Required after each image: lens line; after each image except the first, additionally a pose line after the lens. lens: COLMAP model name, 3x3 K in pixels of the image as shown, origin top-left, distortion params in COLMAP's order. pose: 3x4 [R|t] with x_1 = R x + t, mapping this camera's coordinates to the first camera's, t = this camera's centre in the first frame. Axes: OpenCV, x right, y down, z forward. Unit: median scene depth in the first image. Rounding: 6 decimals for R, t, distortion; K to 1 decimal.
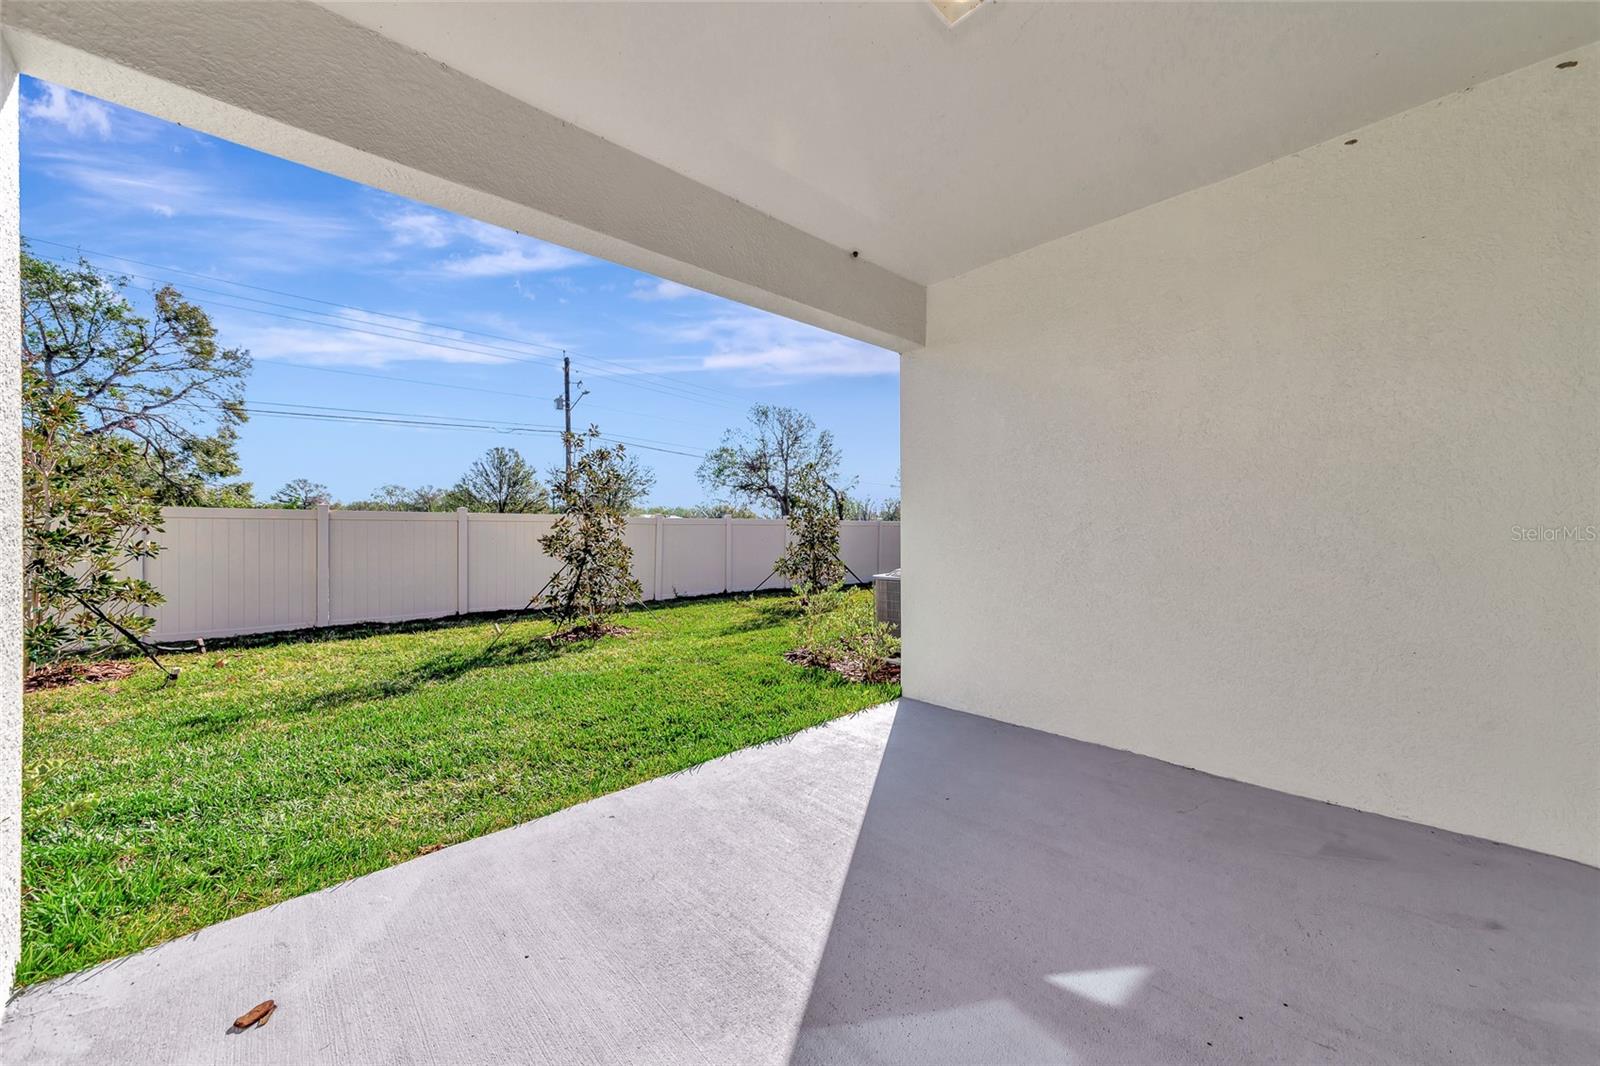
lens RADIAL K [[585.7, 0, 796.1], [0, 585.7, 529.4], [0, 0, 1]] dist [0.006023, 0.000431]
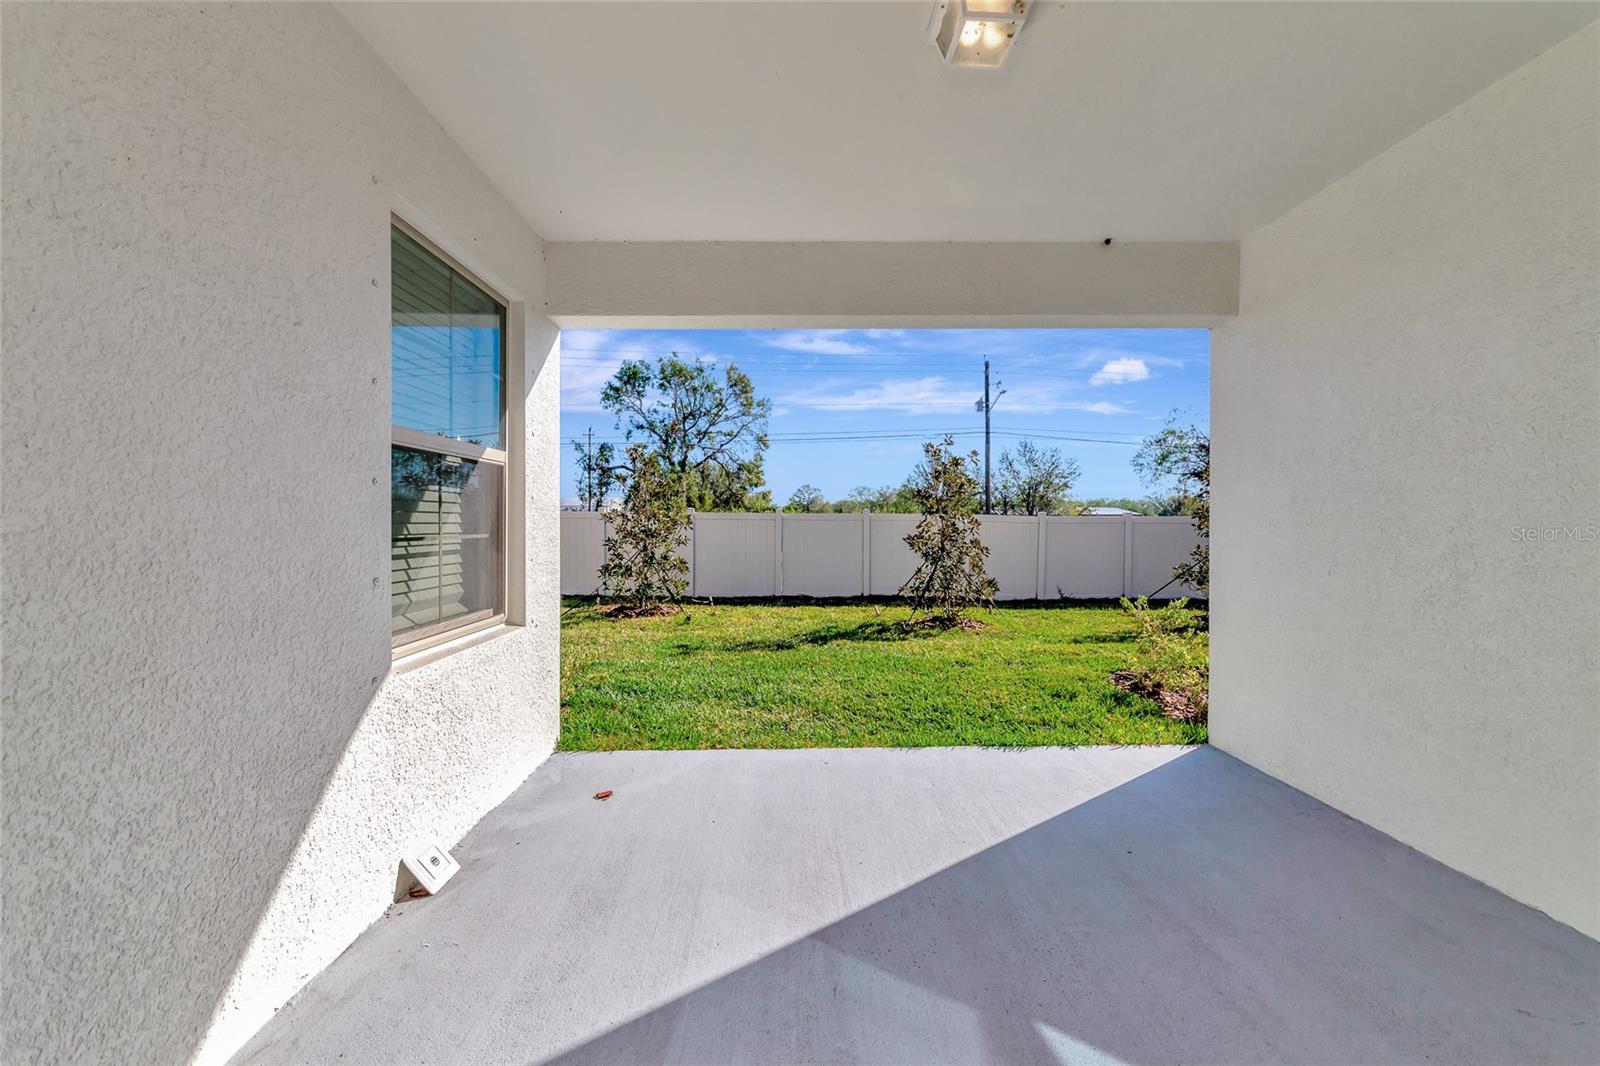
lens RADIAL K [[571.8, 0, 793.2], [0, 571.8, 524.2], [0, 0, 1]] dist [0.001614, 0.000197]
pose [[0.744148, 0.005494, -0.667992, 0.156669], [-0.003153, 0.999984, 0.004712, -0.014801], [0.668007, -0.001400, 0.744153, 0.003911]]
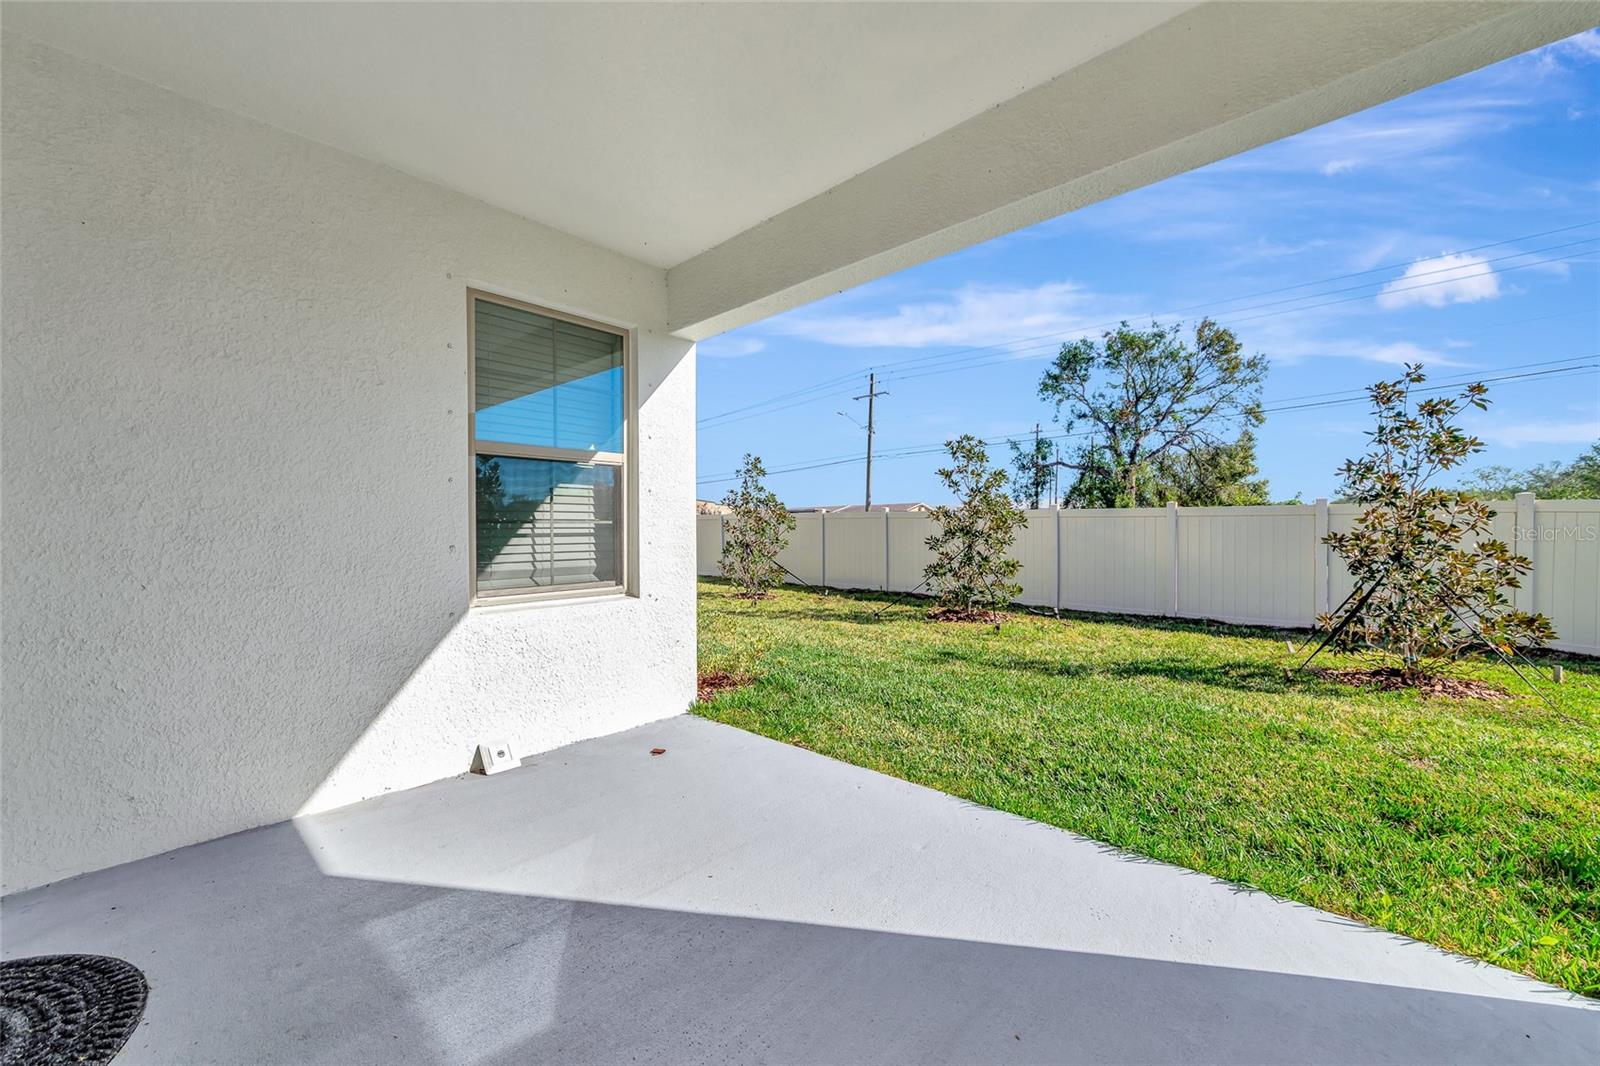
lens RADIAL K [[611.8, 0, 805.1], [0, 611.8, 530.6], [0, 0, 1]] dist [0.000436, -0.000129]
pose [[0.096587, 0.006554, -0.995303, 0.271099], [0.003689, 0.999969, 0.006942, -0.000860], [0.995318, -0.004343, 0.096560, 0.261439]]
